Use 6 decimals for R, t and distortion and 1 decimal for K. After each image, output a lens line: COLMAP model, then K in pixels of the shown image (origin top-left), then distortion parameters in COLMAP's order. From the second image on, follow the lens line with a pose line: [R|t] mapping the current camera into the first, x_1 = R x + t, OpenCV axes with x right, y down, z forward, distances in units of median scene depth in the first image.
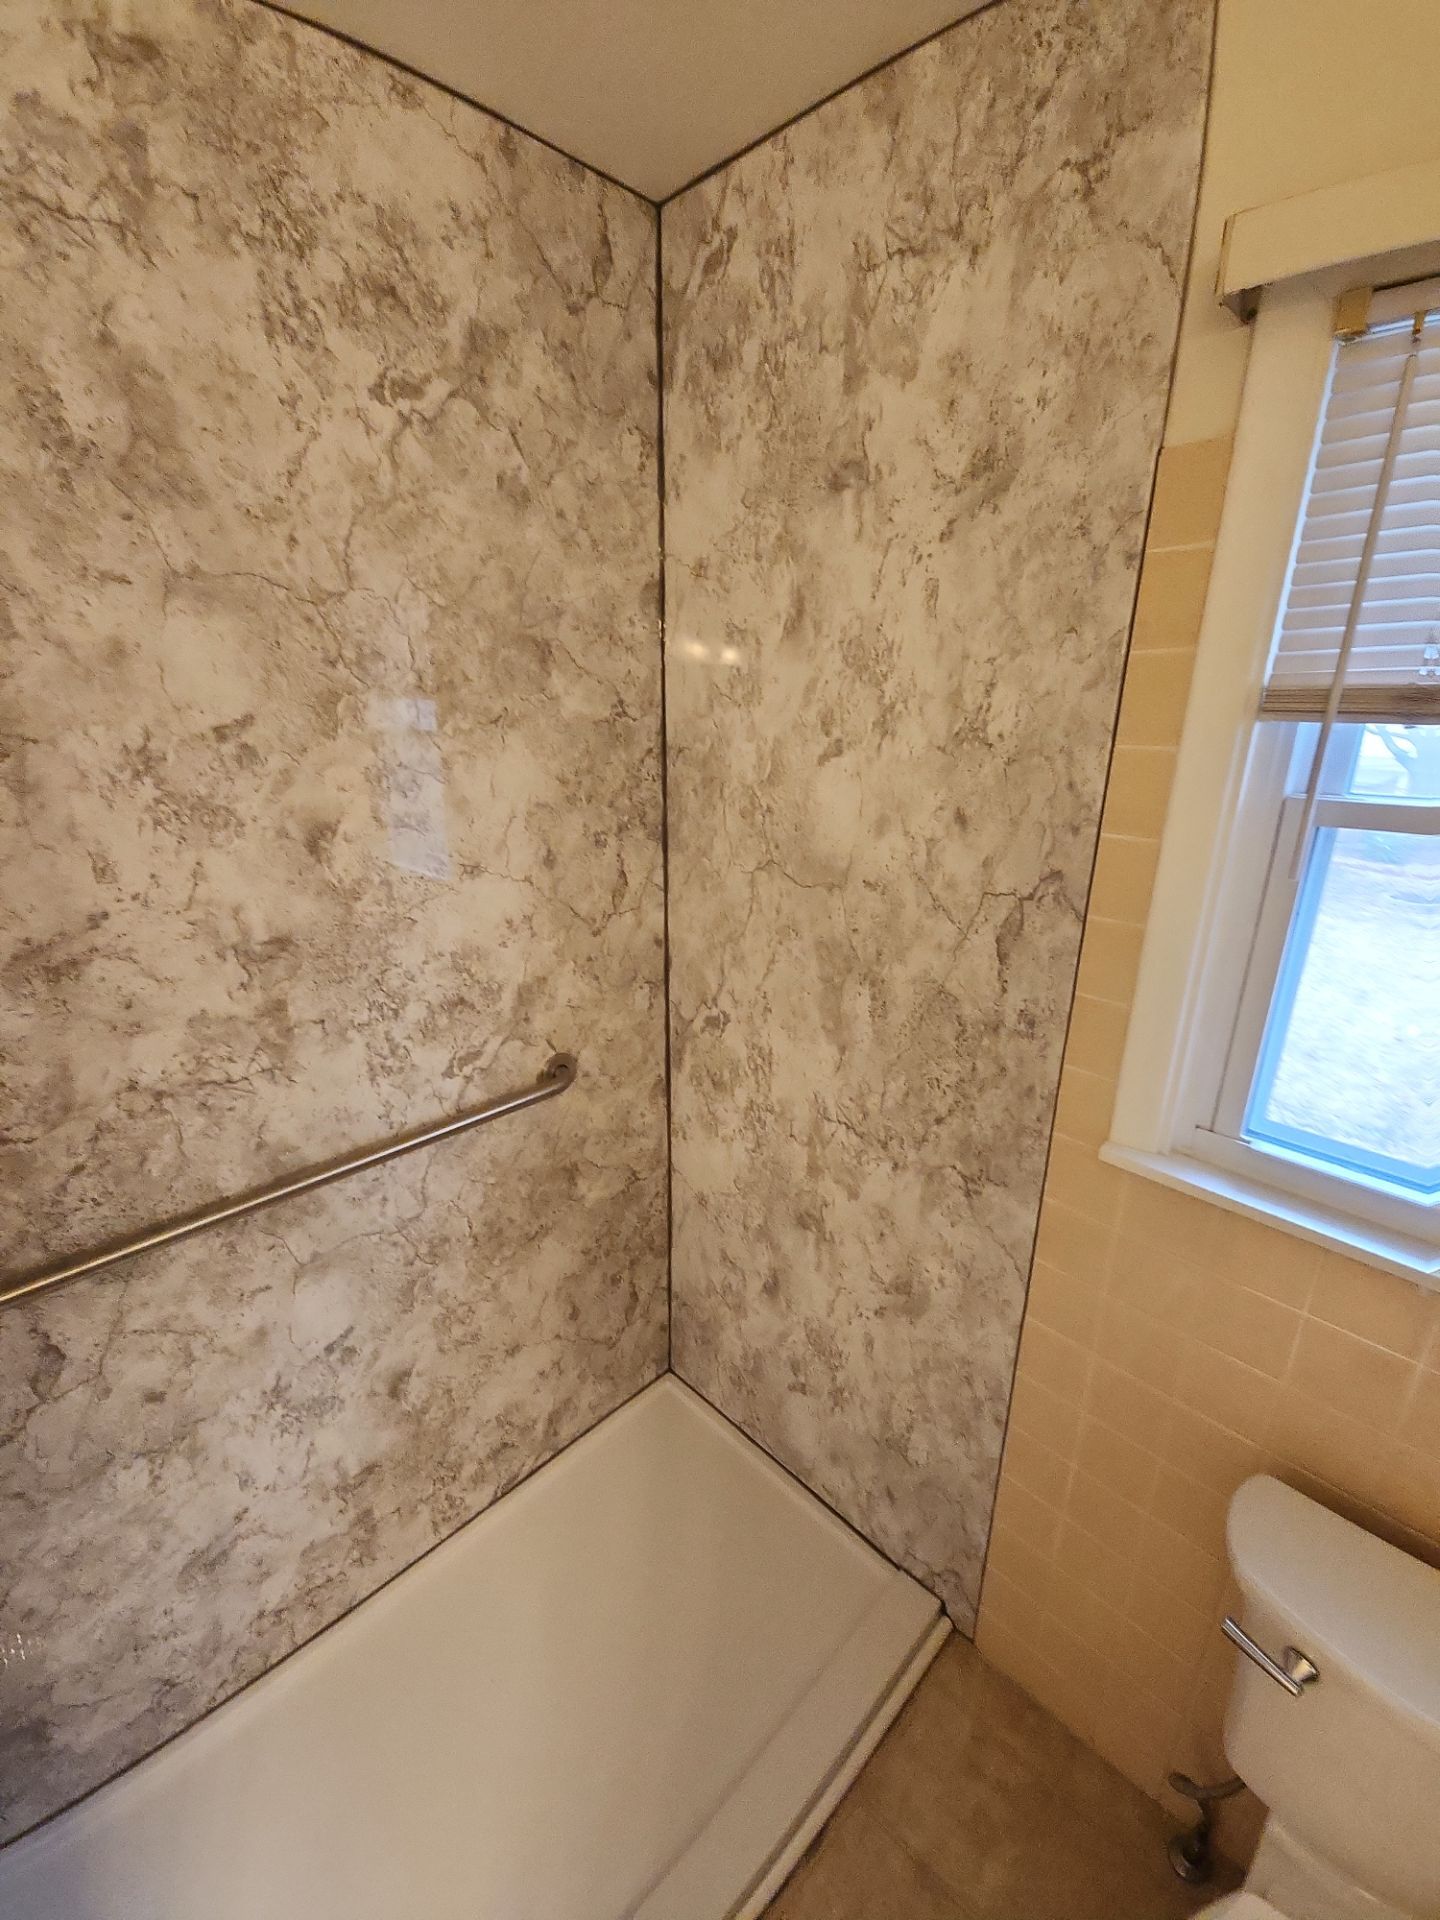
lens RADIAL K [[786.8, 0, 725.7], [0, 786.8, 957.1], [0, 0, 1]] dist [0.013316, -0.007630]
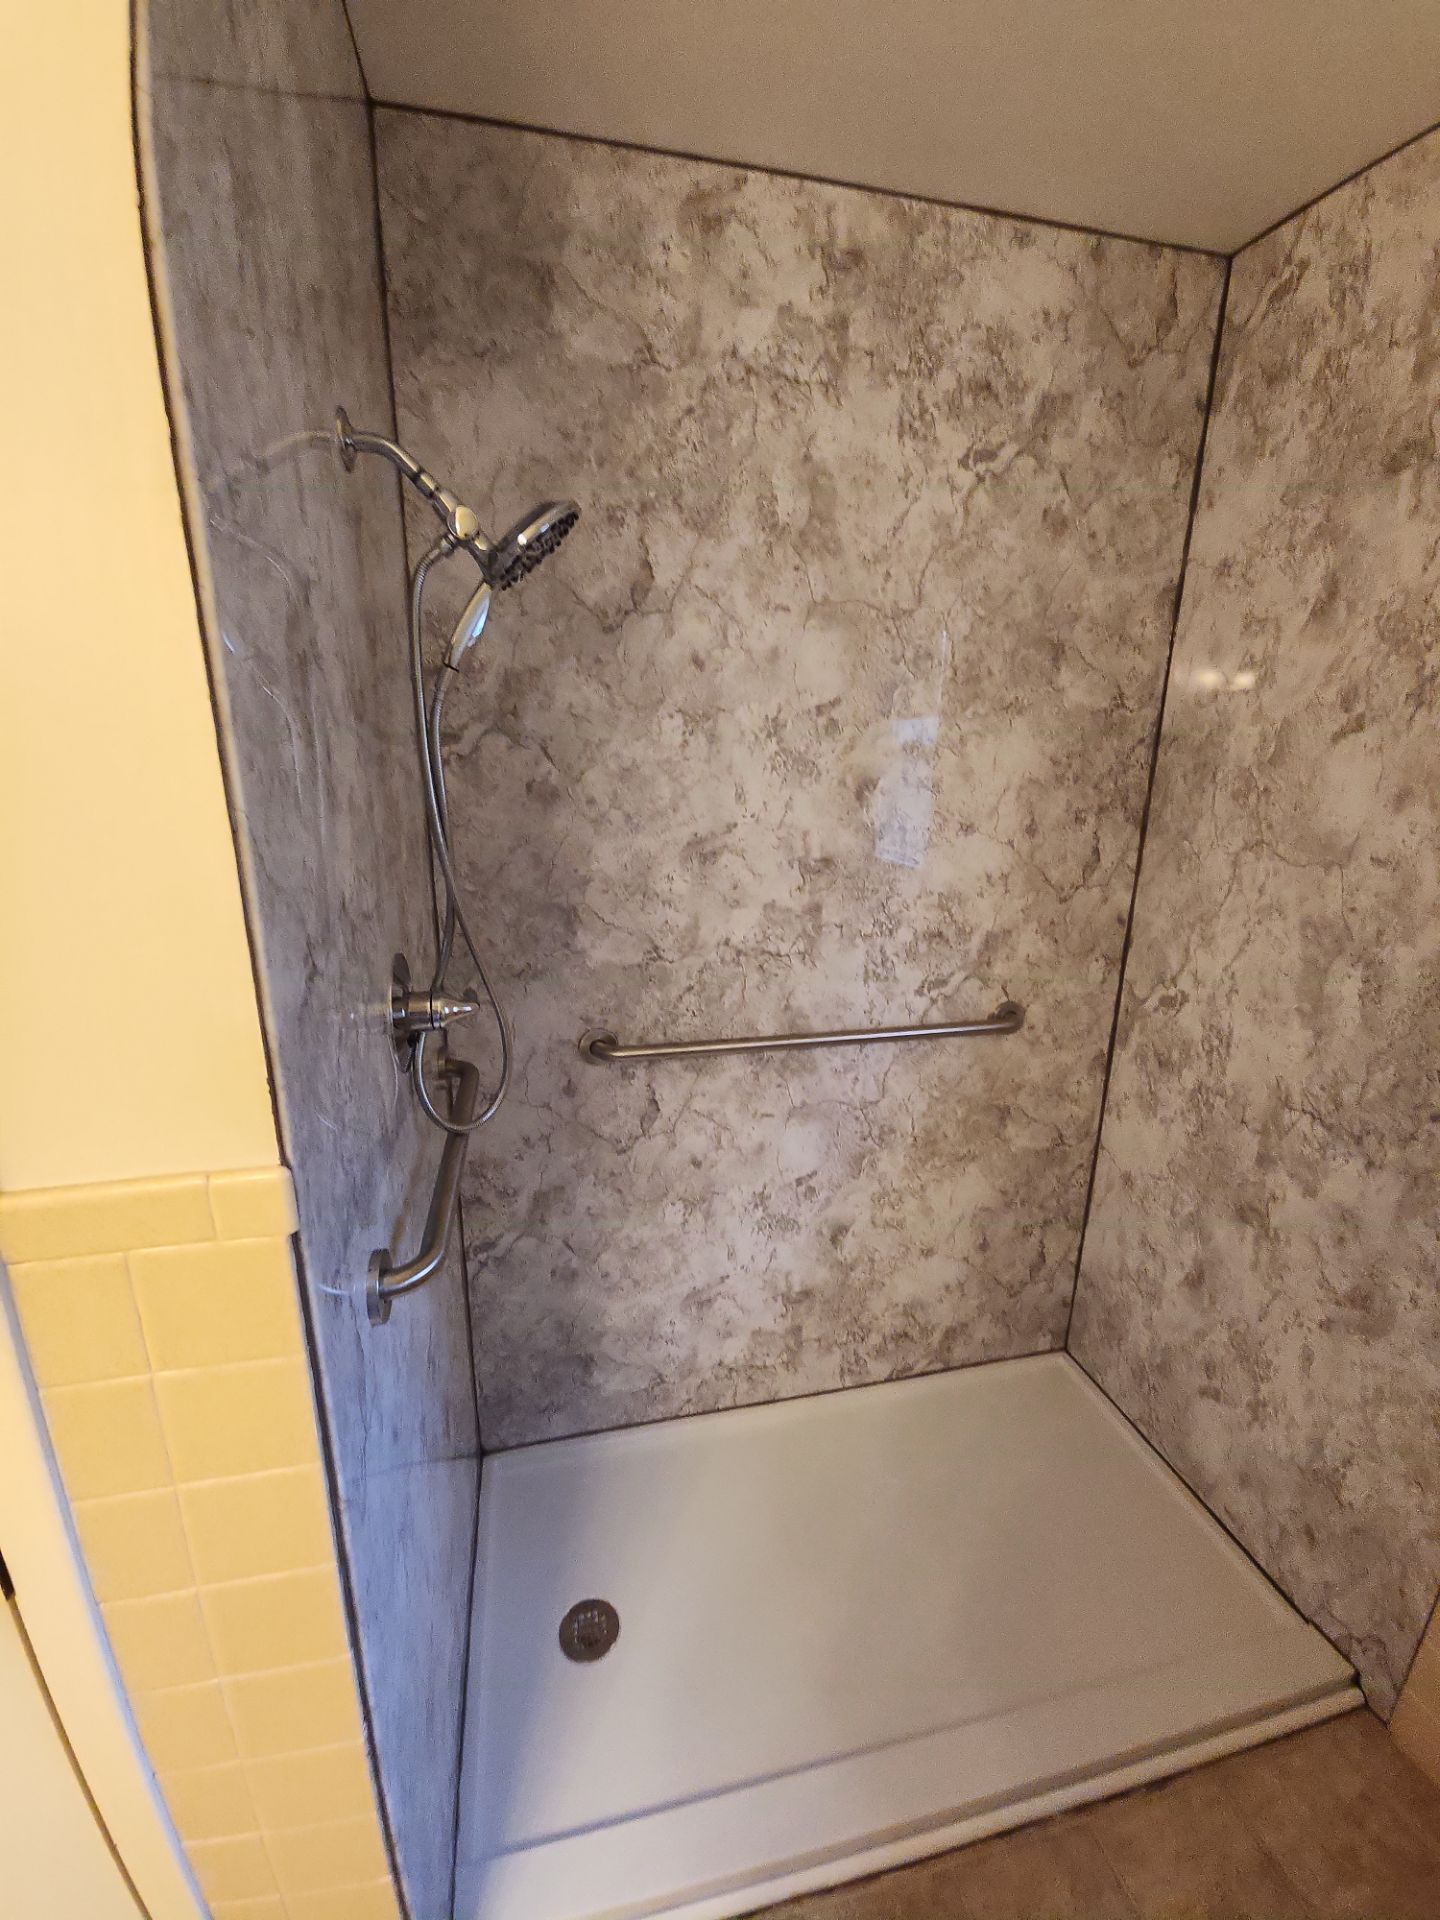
lens RADIAL K [[786.8, 0, 720.8], [0, 786.8, 958.1], [0, 0, 1]] dist [0.013316, -0.007630]
pose [[0.847991, 0.134300, -0.512714, 0.011174], [-0.166801, 0.985833, -0.017649, 0.176626], [0.503080, 0.100487, 0.858378, -0.232002]]
